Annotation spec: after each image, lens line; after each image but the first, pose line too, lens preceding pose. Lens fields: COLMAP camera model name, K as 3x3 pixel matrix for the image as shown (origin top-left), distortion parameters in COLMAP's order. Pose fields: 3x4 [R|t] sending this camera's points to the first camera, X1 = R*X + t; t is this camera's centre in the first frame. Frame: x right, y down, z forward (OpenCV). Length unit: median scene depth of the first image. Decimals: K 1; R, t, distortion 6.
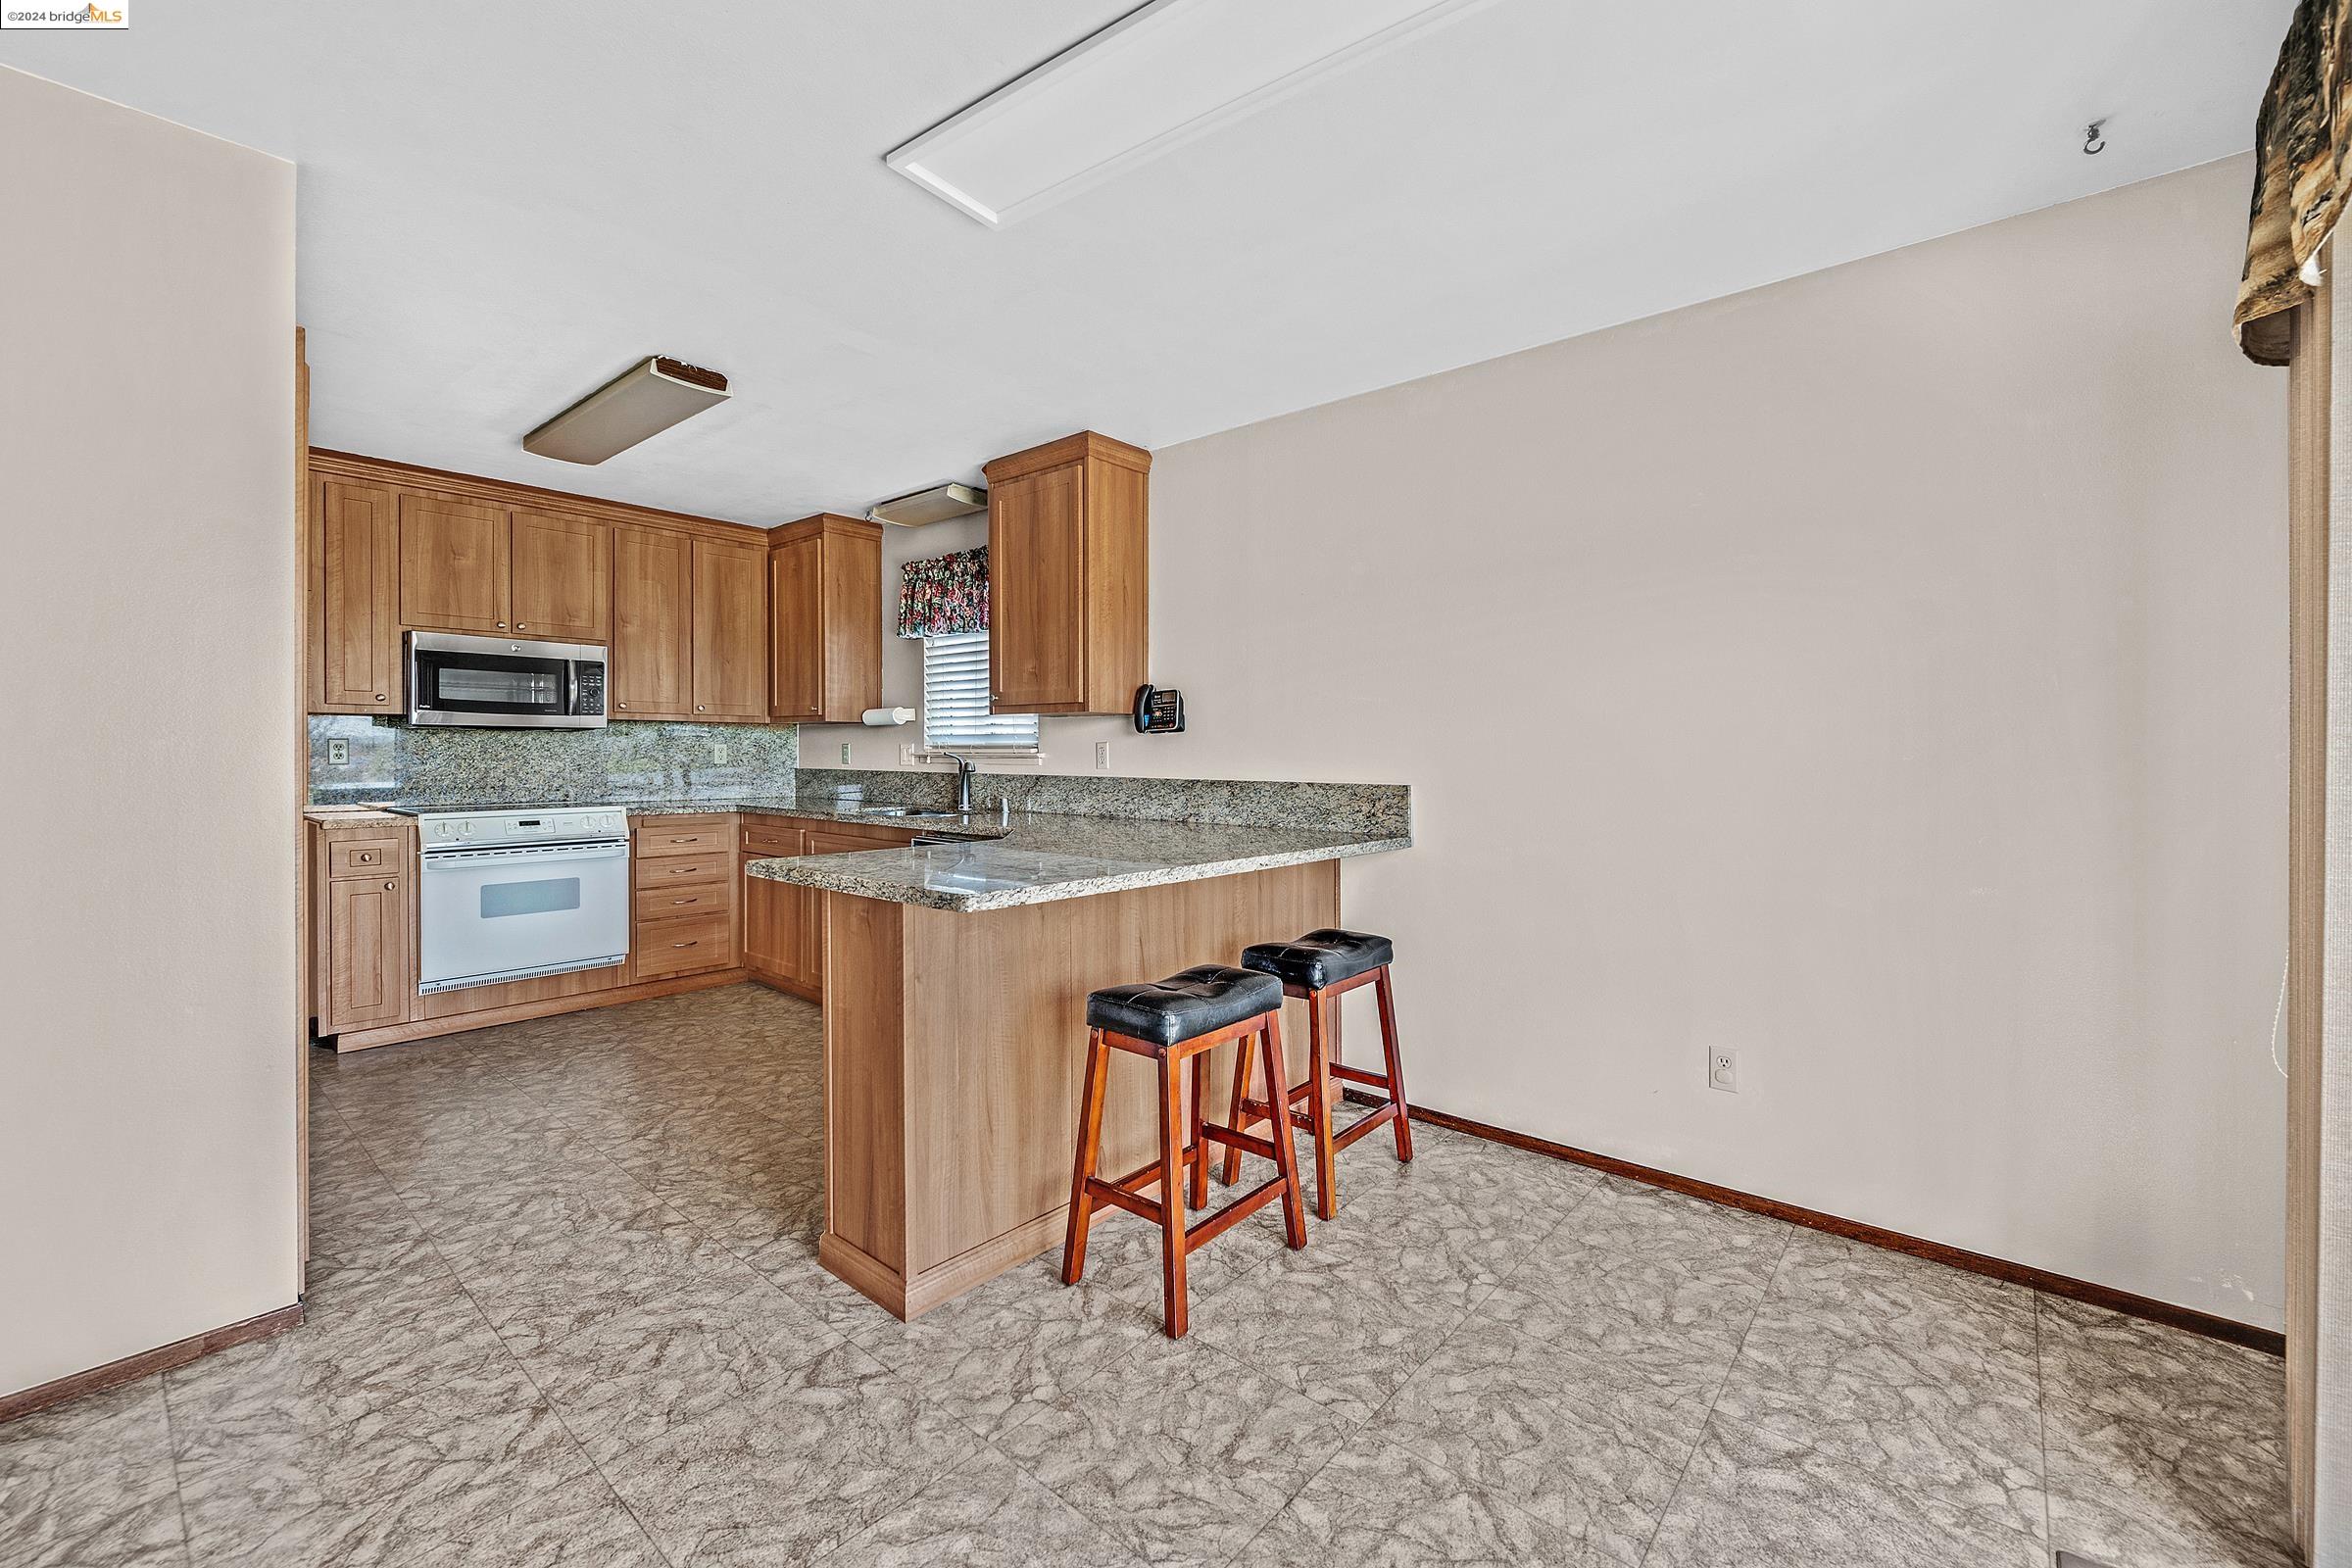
lens RADIAL K [[949.8, 0, 1199.7], [0, 949.8, 767.7], [0, 0, 1]] dist [-0.003155, 0.000035]
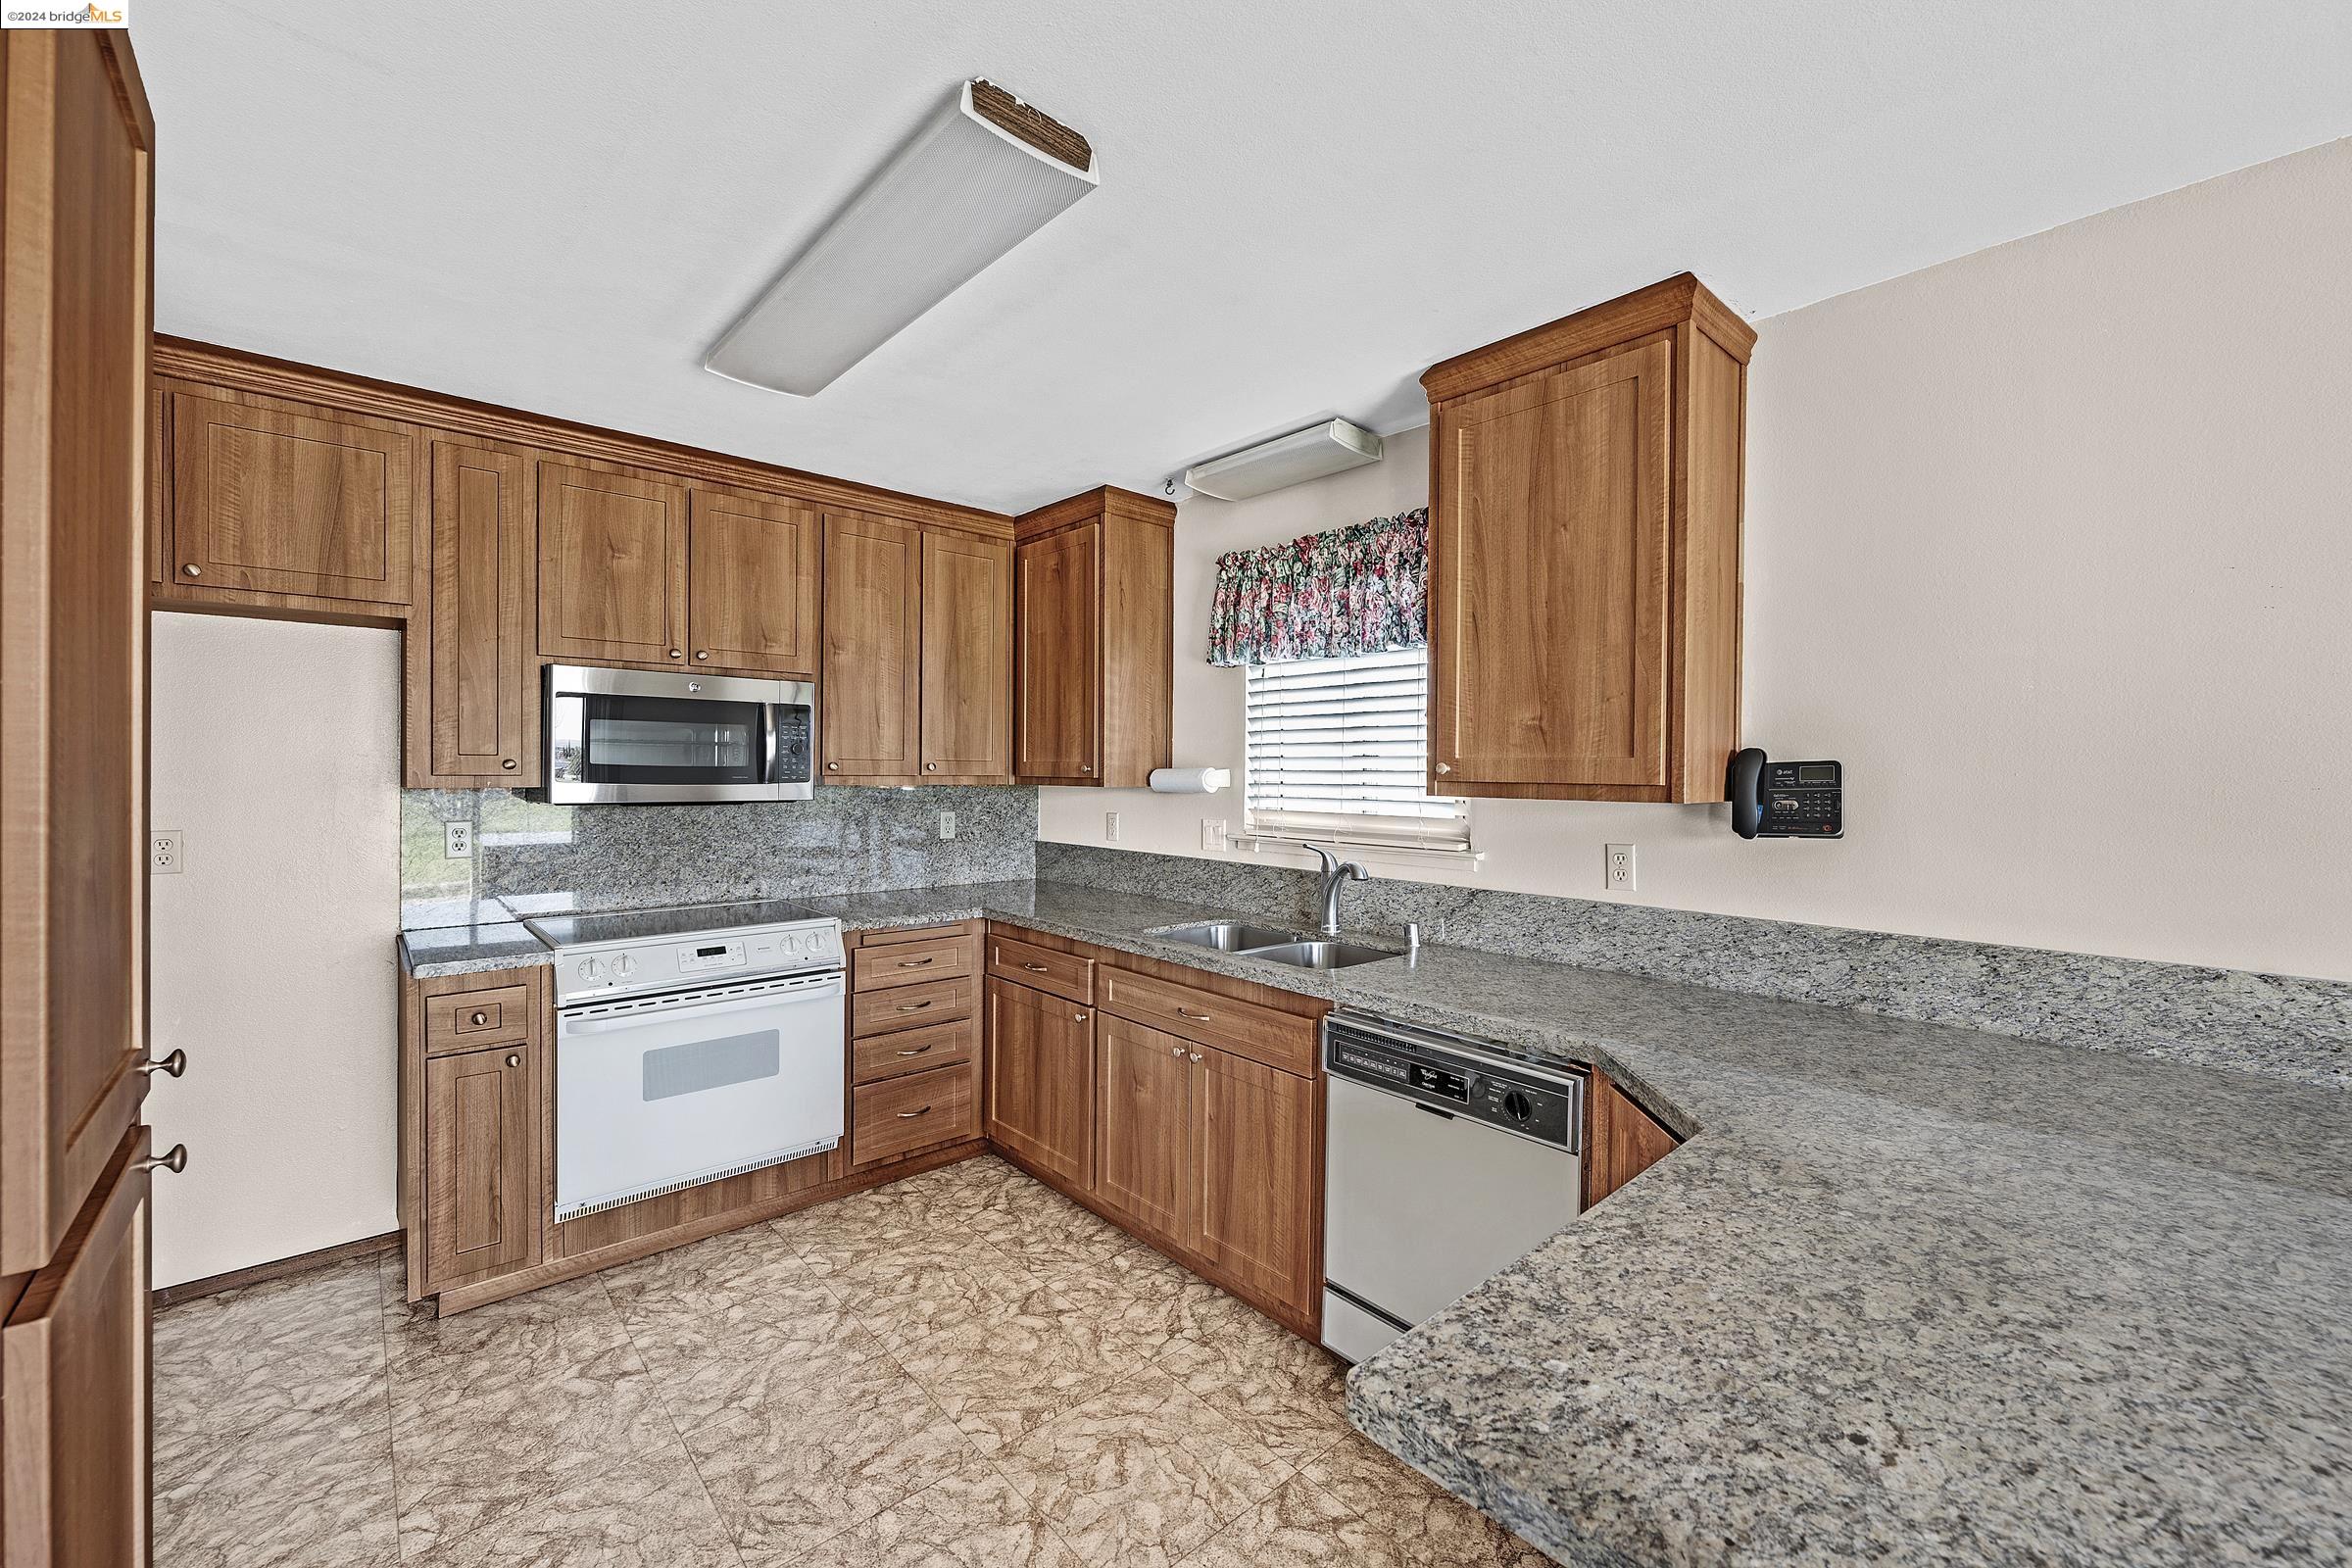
lens RADIAL K [[949.8, 0, 1190.1], [0, 949.8, 788.3], [0, 0, 1]] dist [-0.003155, 0.000035]
pose [[0.989731, 0.007507, -0.142744, -0.297862], [-0.007365, 0.999972, 0.001521, -0.063414], [0.142751, -0.000454, 0.989758, 0.413941]]
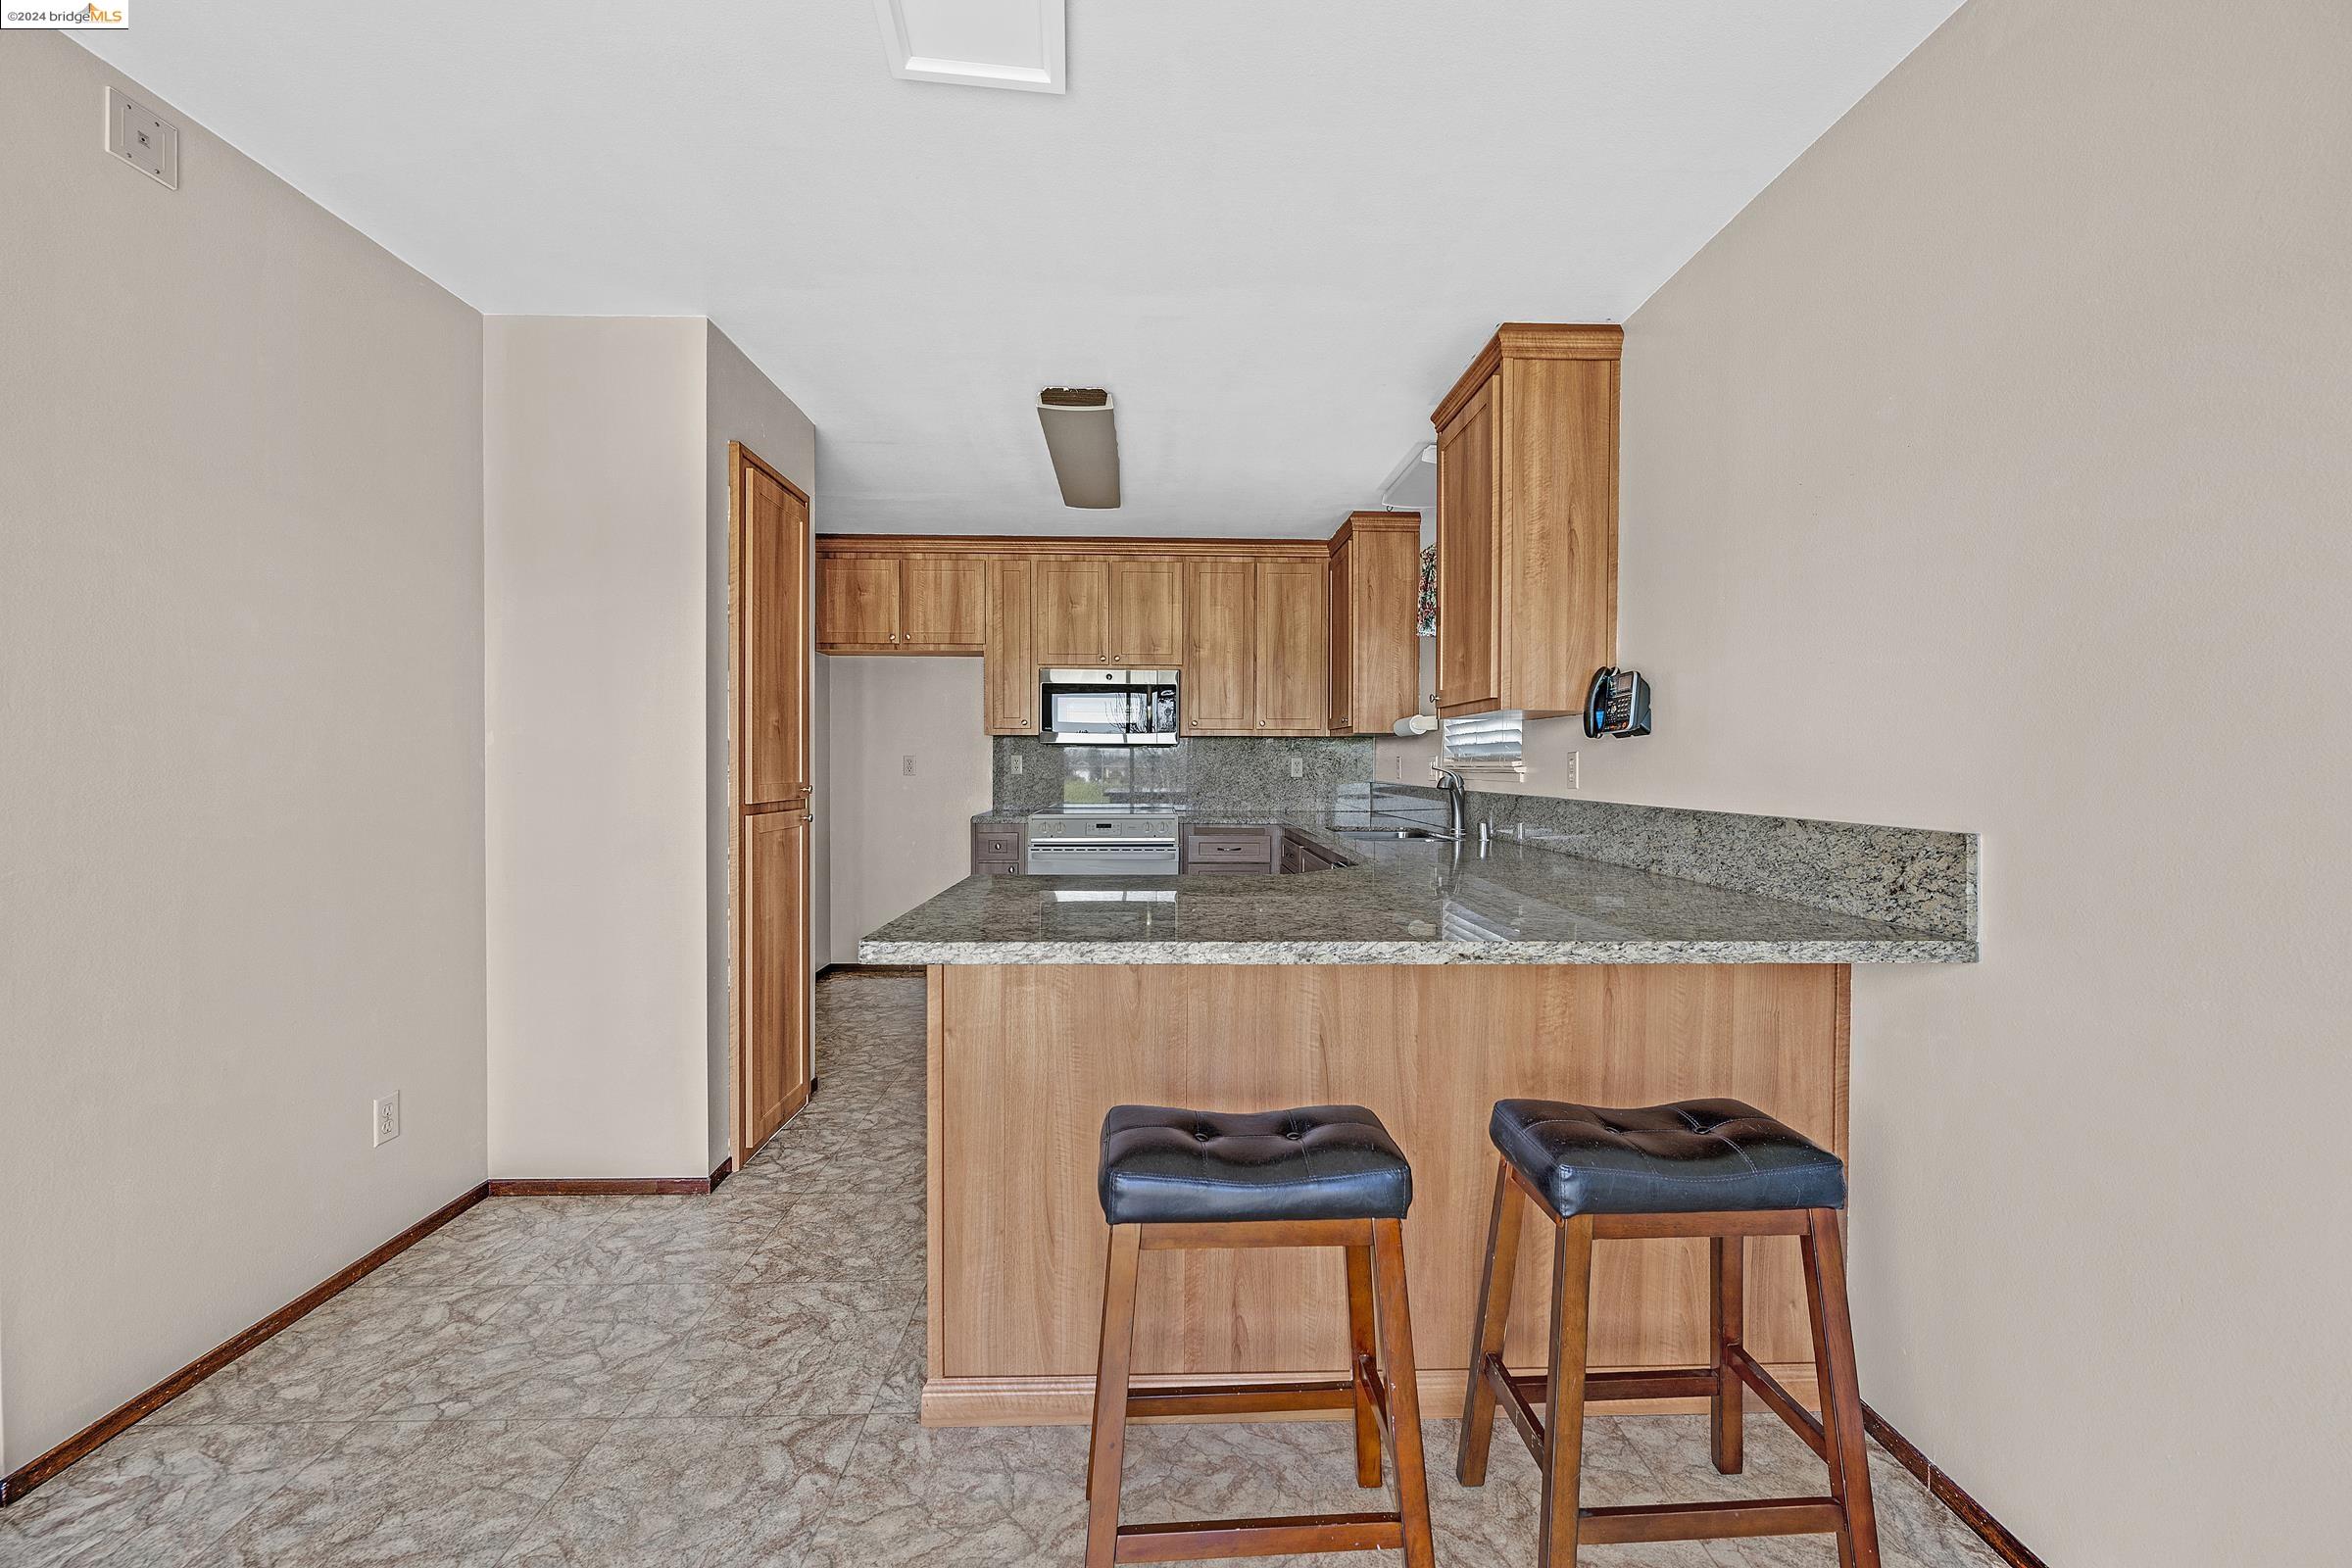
lens RADIAL K [[949.8, 0, 1196.2], [0, 949.8, 783.0], [0, 0, 1]] dist [-0.003155, 0.000035]
pose [[0.671092, 0.014321, -0.741236, 0.256413], [-0.013047, 0.999887, 0.007507, -0.004742], [0.741259, 0.004633, 0.671203, 0.318003]]
